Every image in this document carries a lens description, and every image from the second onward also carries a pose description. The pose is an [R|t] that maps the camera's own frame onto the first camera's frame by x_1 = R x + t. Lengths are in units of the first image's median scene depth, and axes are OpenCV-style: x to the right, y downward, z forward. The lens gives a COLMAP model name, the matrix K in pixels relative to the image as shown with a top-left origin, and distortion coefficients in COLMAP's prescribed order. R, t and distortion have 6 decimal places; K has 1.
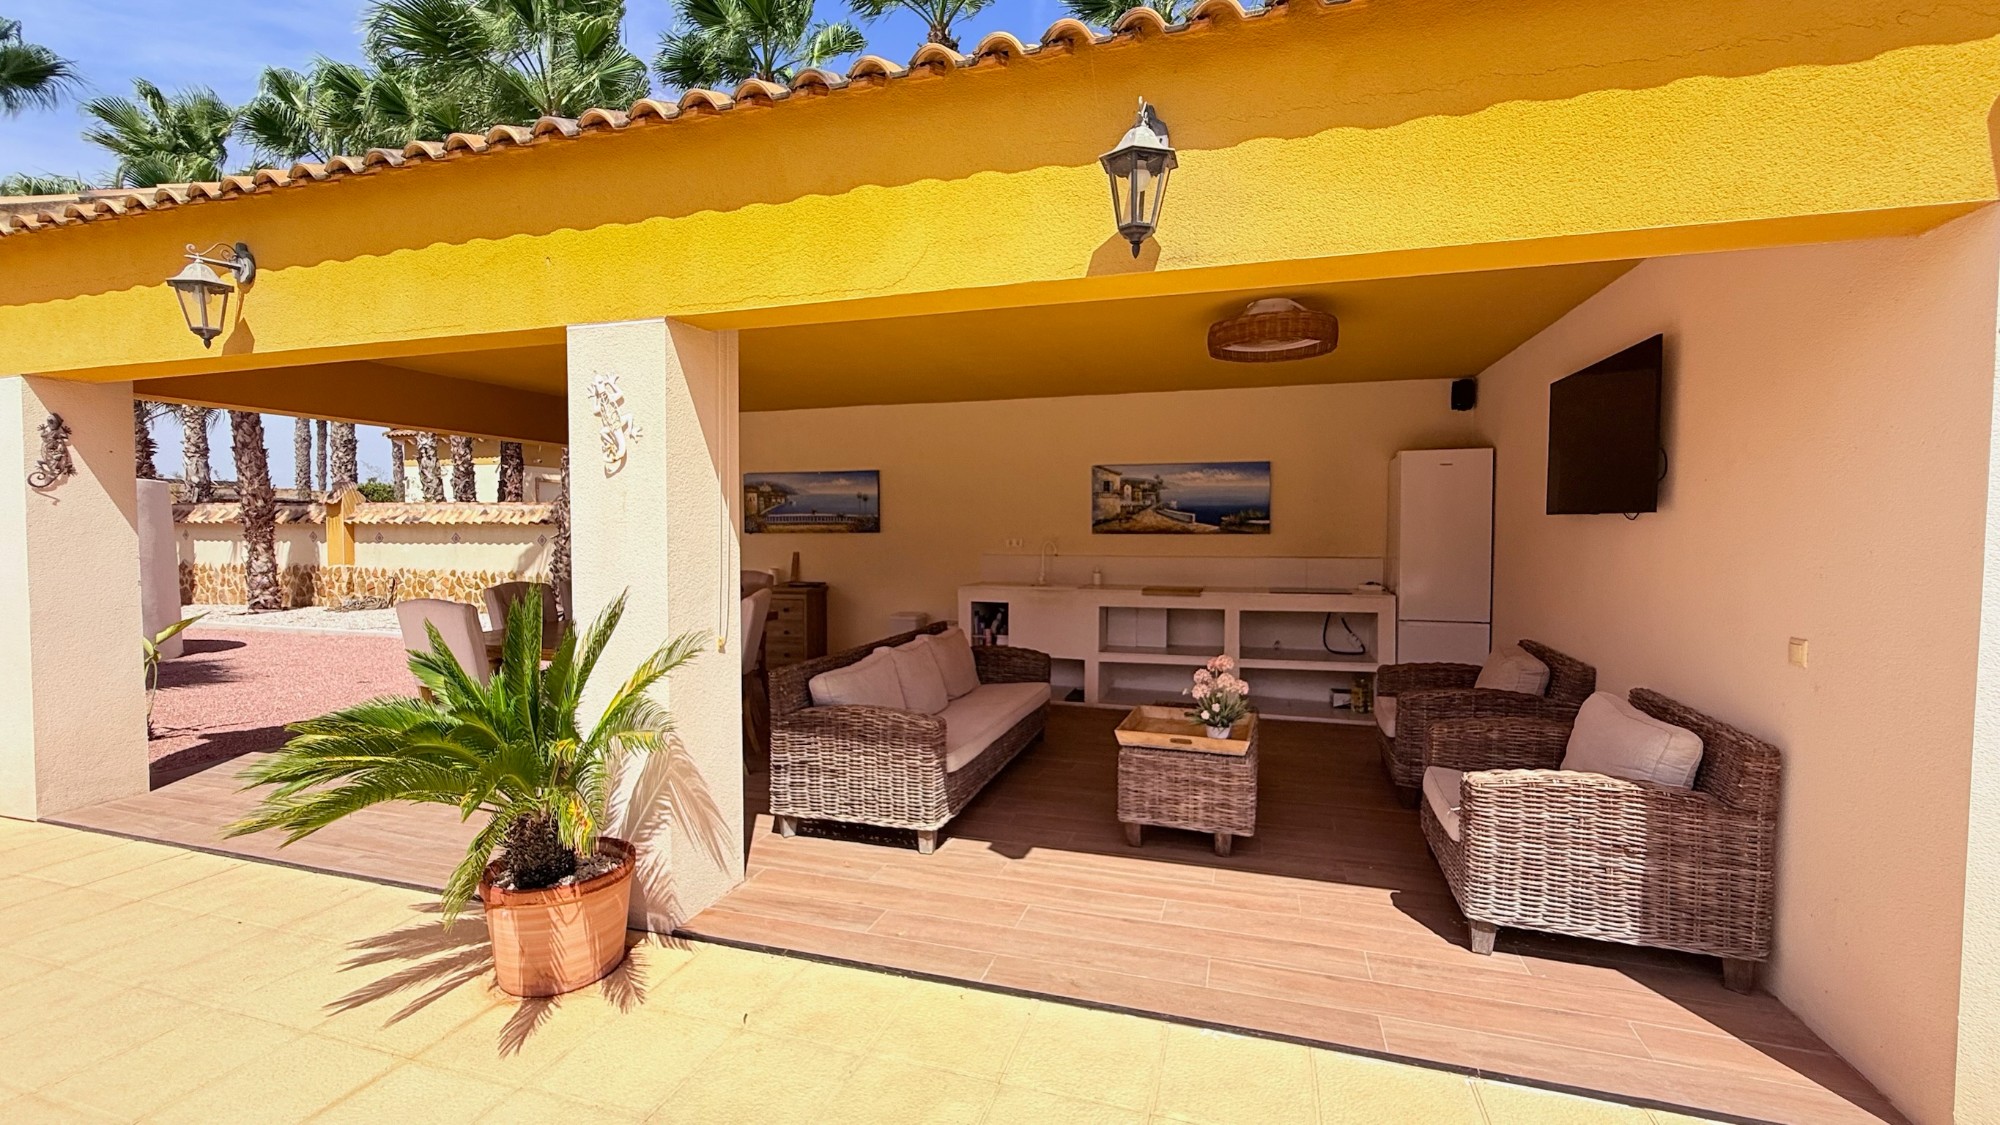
lens RADIAL K [[811.5, 0, 1000.0], [0, 811.5, 562.5], [0, 0, 1]] dist [-0.000880, 0.000108]
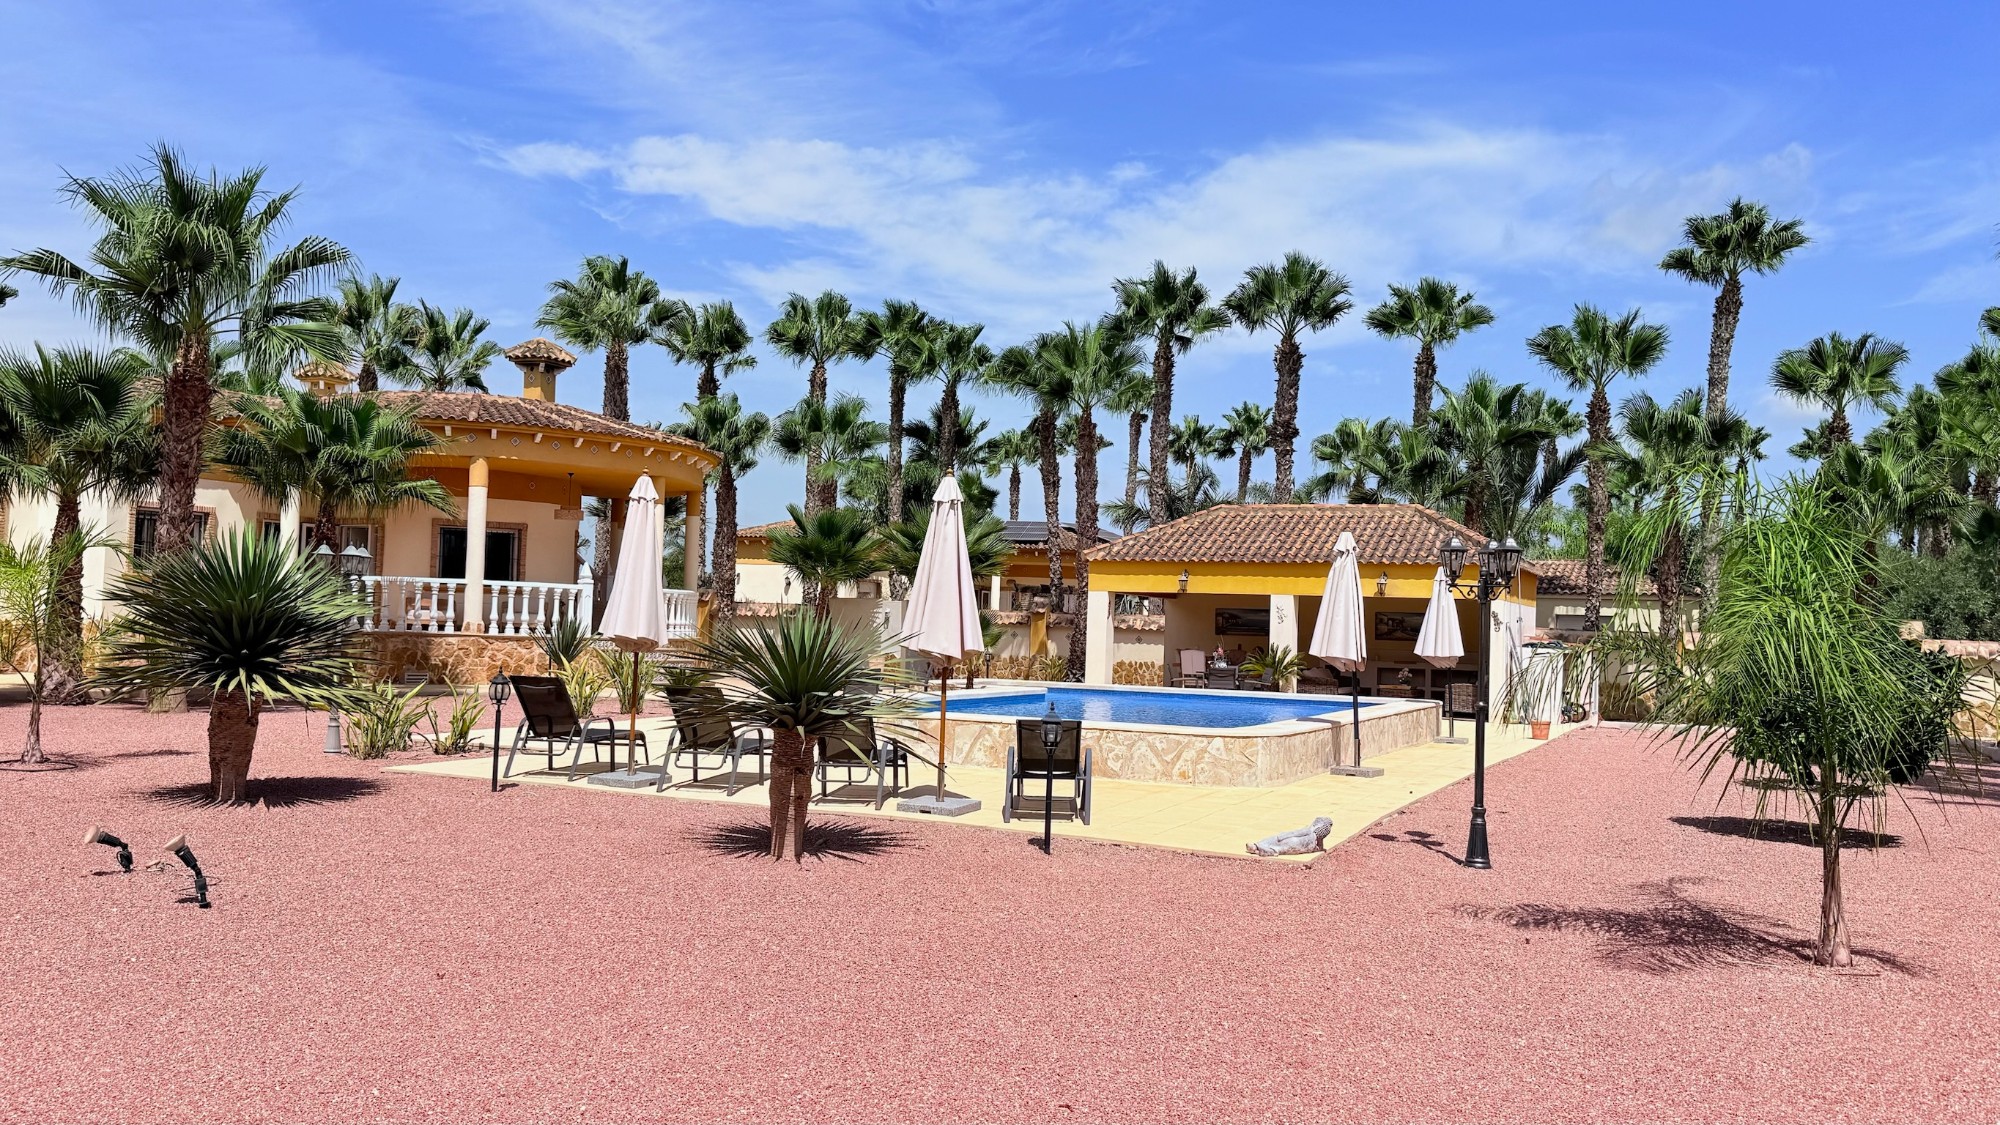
lens RADIAL K [[1475.1, 0, 1008.2], [0, 1475.1, 589.3], [0, 0, 1]] dist [0.121828, -0.221482]
pose [[0.990428, 0.027328, -0.135298, -0.380349], [-0.037253, 0.996753, -0.071379, 0.173759], [0.132908, 0.075736, 0.988231, -3.577785]]
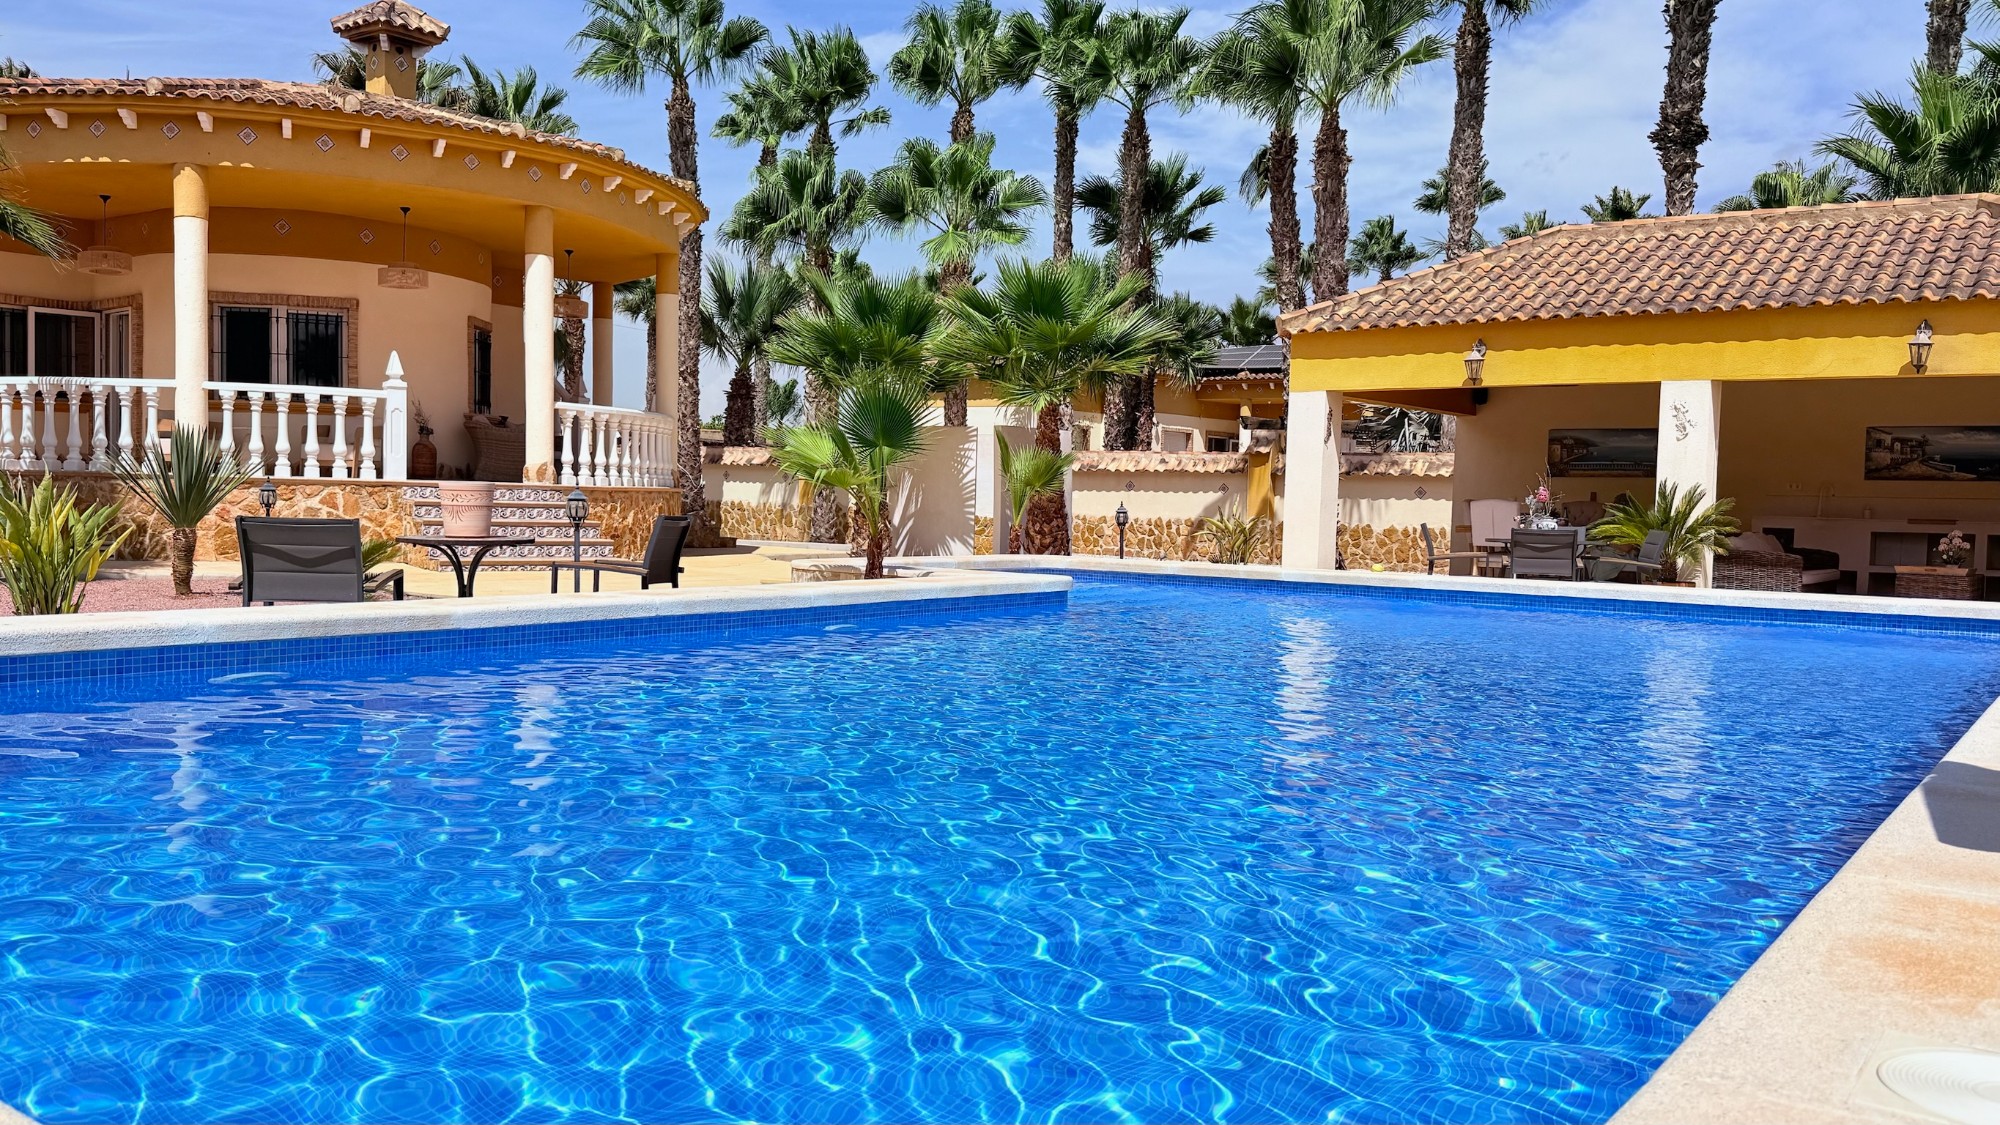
lens RADIAL K [[1475.1, 0, 1008.2], [0, 1475.1, 589.3], [0, 0, 1]] dist [0.121828, -0.221482]
pose [[0.937739, 0.044517, -0.344475, -0.332929], [-0.039772, 0.998992, 0.020832, 0.142502], [0.345055, -0.005835, 0.938564, -1.698395]]
